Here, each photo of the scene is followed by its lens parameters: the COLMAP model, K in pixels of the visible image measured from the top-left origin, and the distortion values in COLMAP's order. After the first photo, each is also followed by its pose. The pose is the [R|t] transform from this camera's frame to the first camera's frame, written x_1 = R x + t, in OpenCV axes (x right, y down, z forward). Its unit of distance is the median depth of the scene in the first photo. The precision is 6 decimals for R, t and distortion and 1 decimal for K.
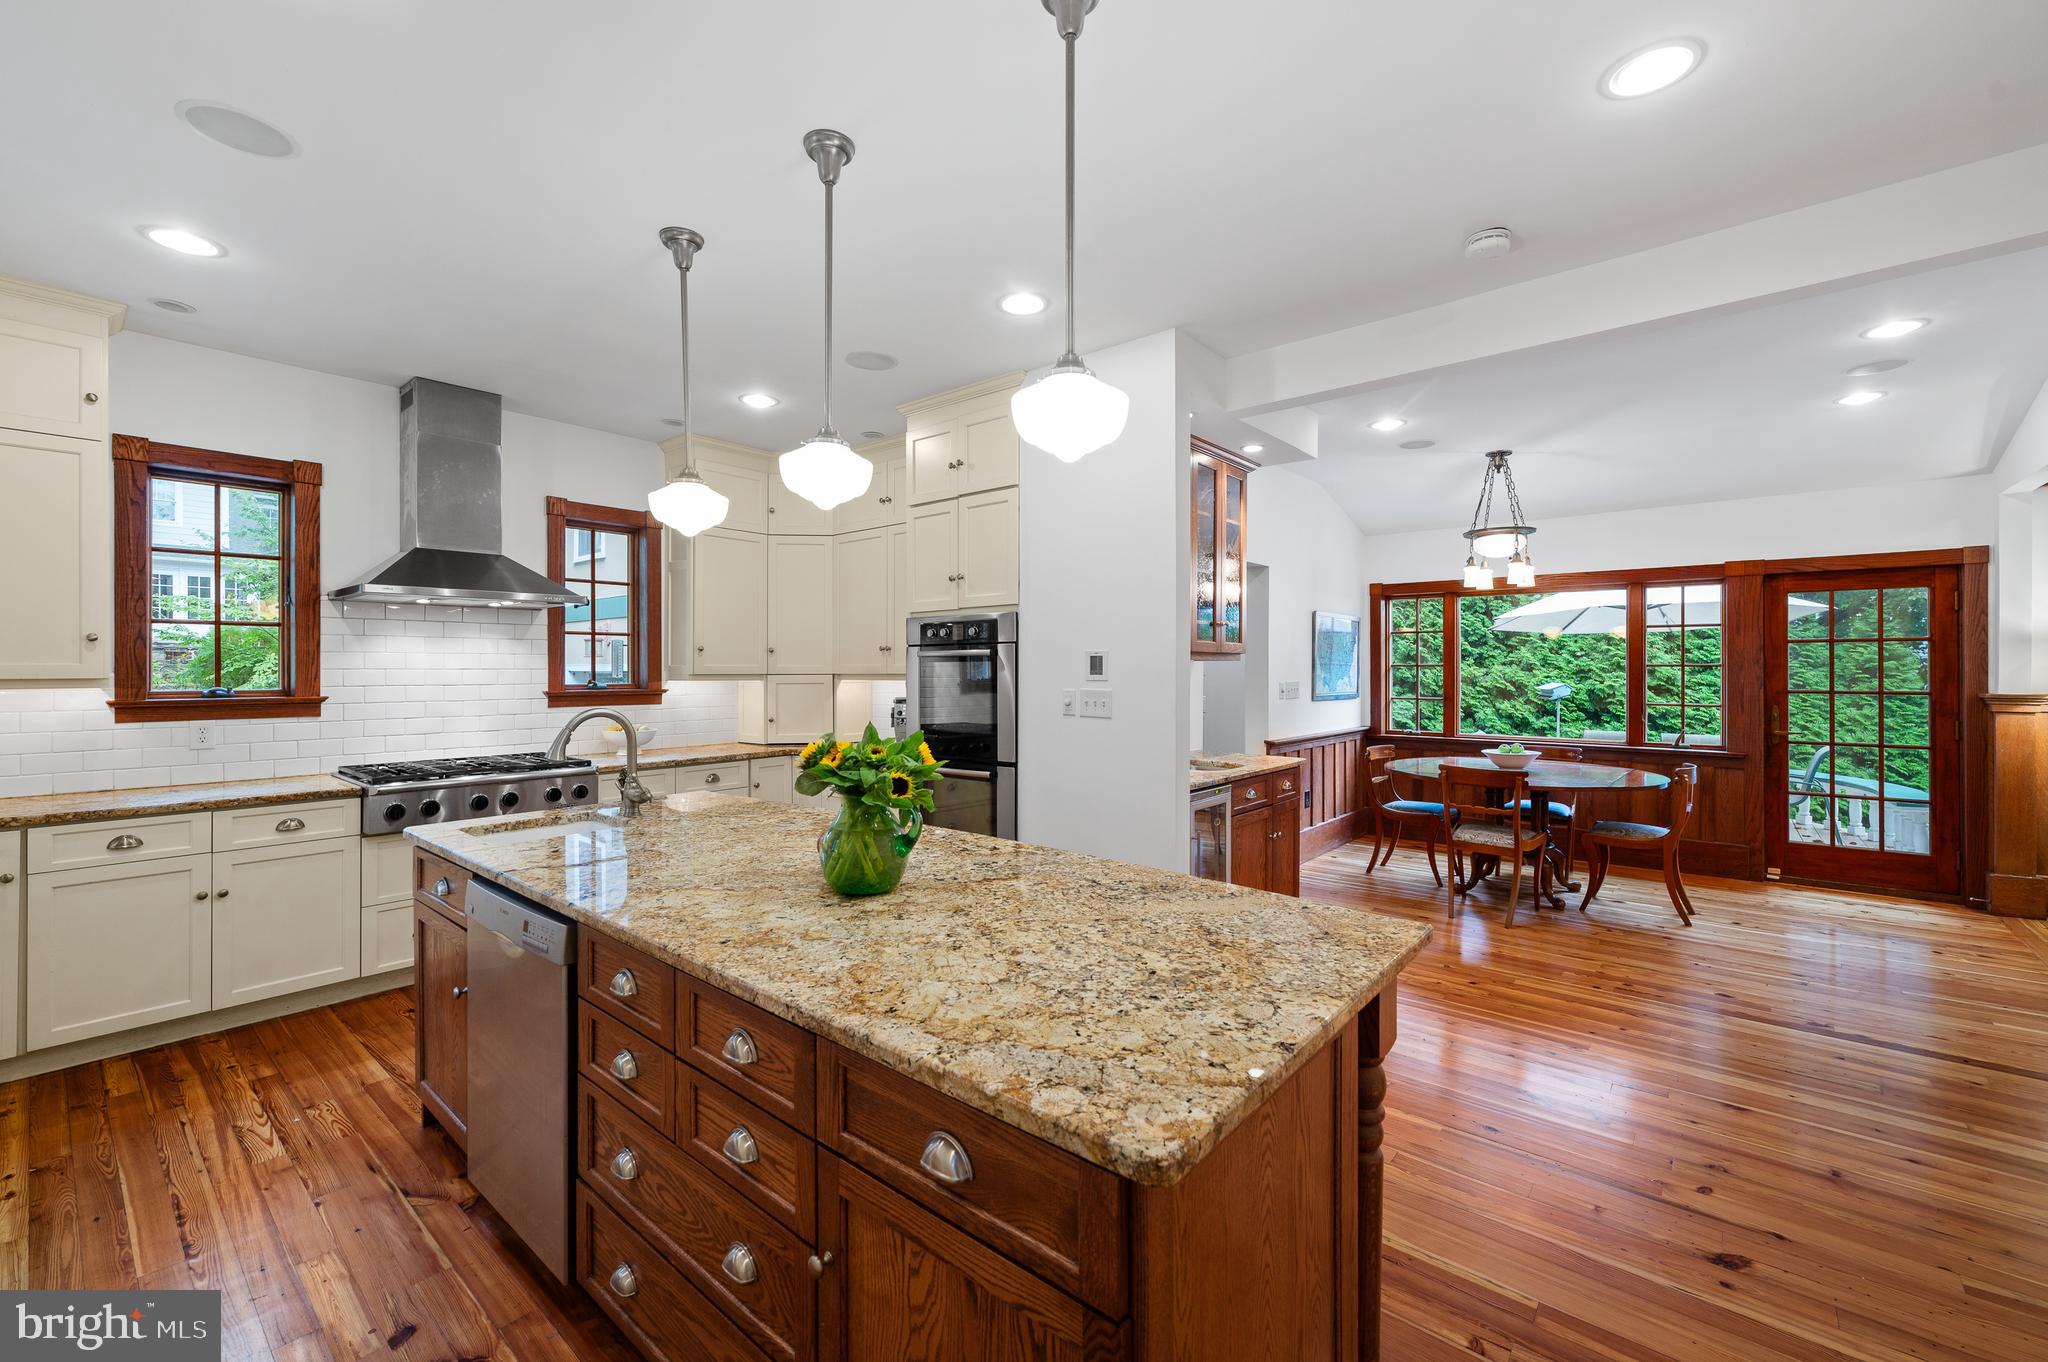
lens RADIAL K [[830.0, 0, 1043.9], [0, 830.0, 668.9], [0, 0, 1]] dist [-0.000463, -0.000180]
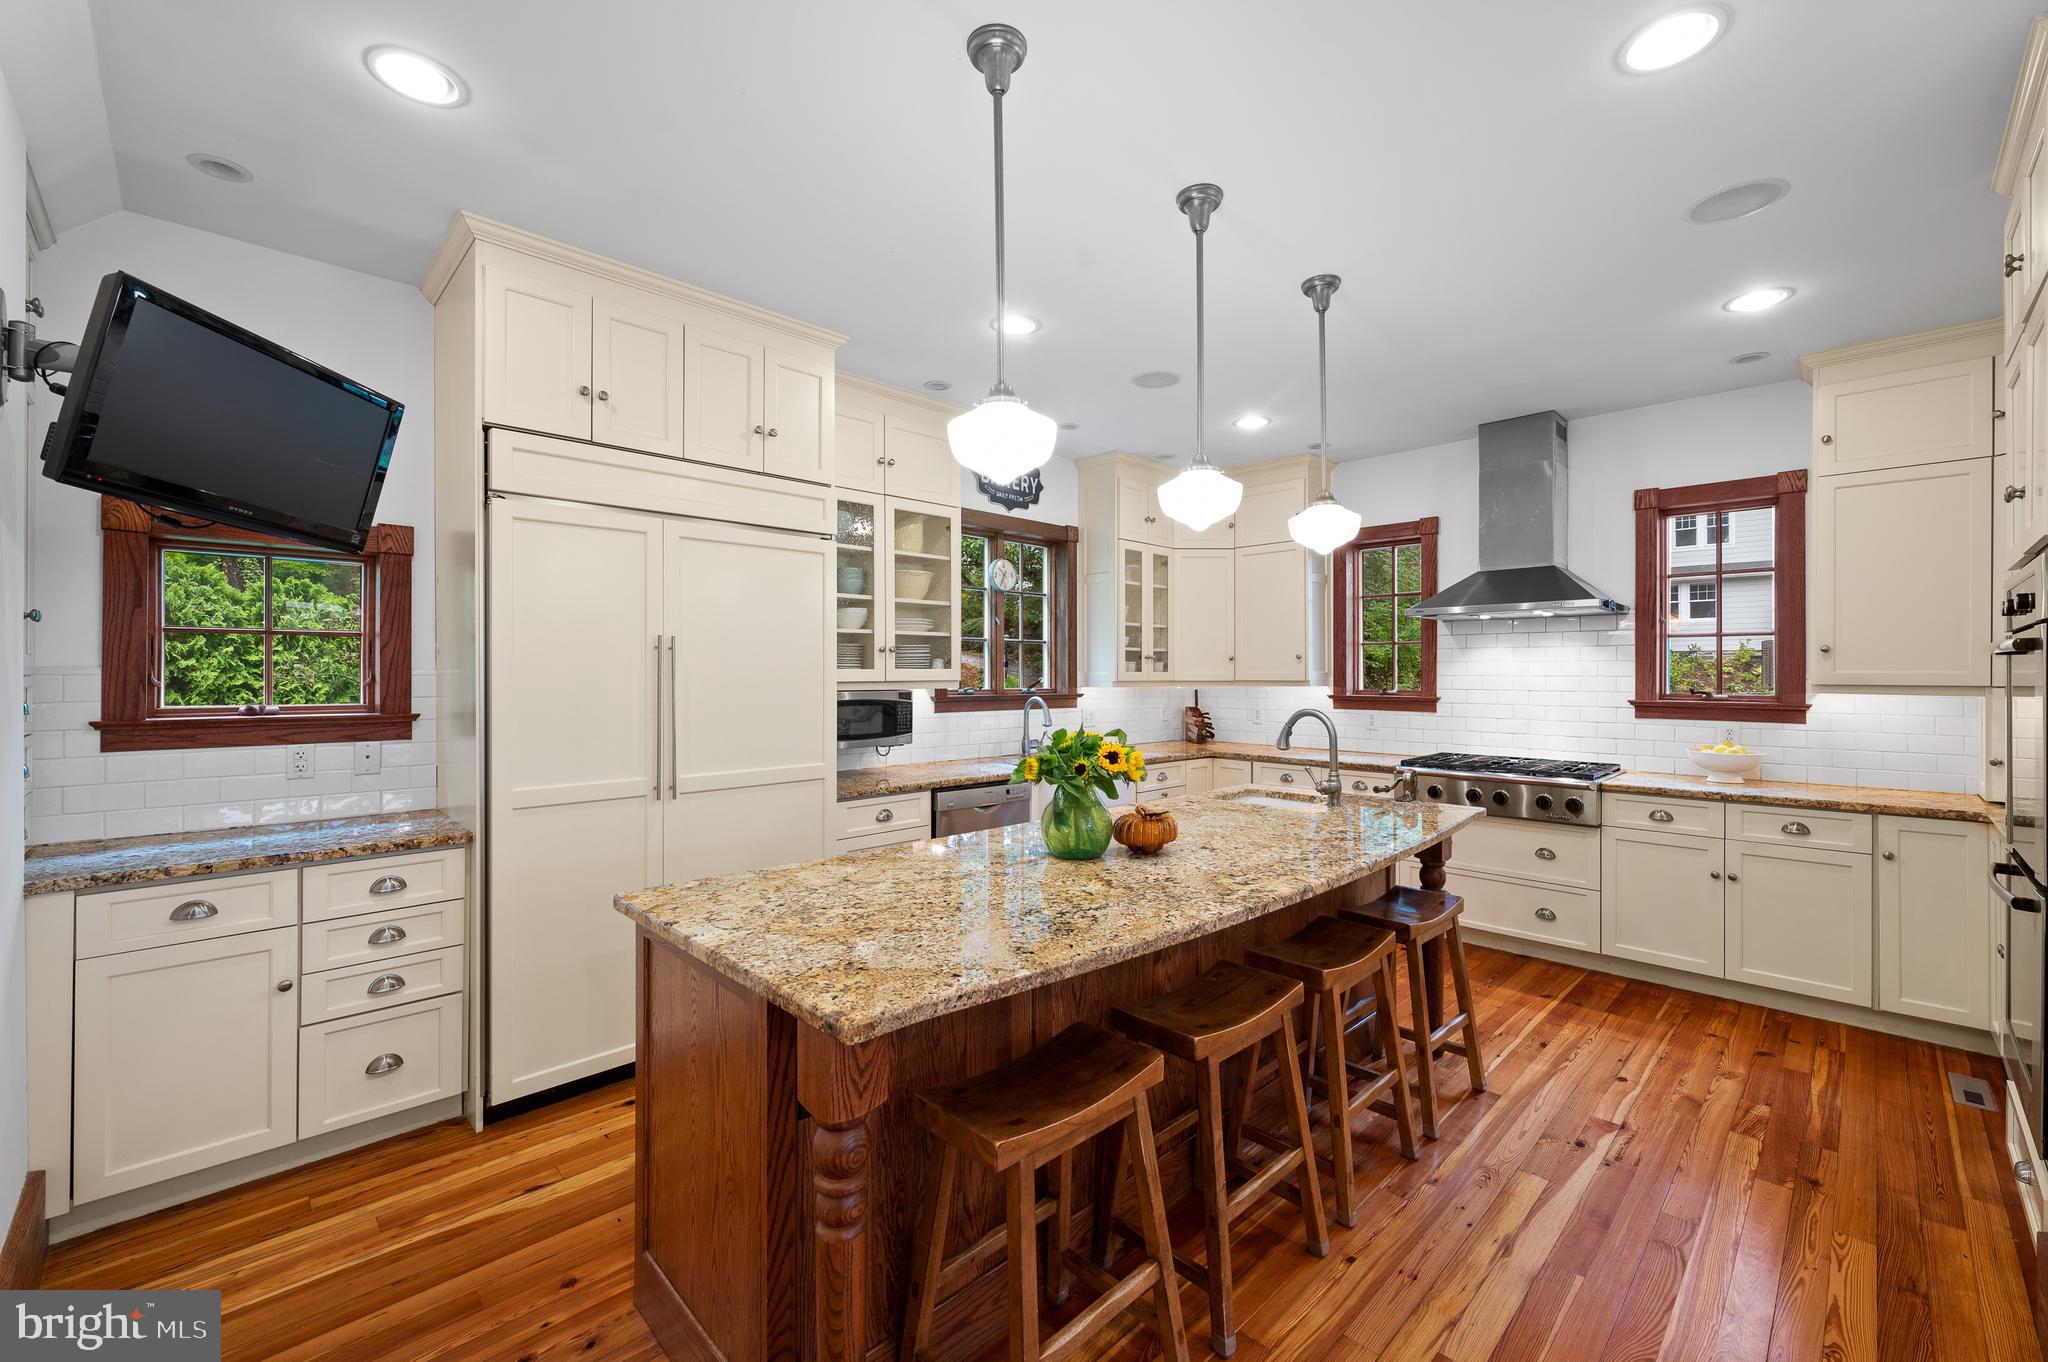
lens RADIAL K [[830.0, 0, 1020.7], [0, 830.0, 672.5], [0, 0, 1]] dist [-0.000463, -0.000180]
pose [[-0.112949, -0.000907, -0.993600, 0.375362], [-0.003419, 0.999994, -0.000525, -0.001376], [0.993595, 0.003338, -0.112951, 0.391738]]
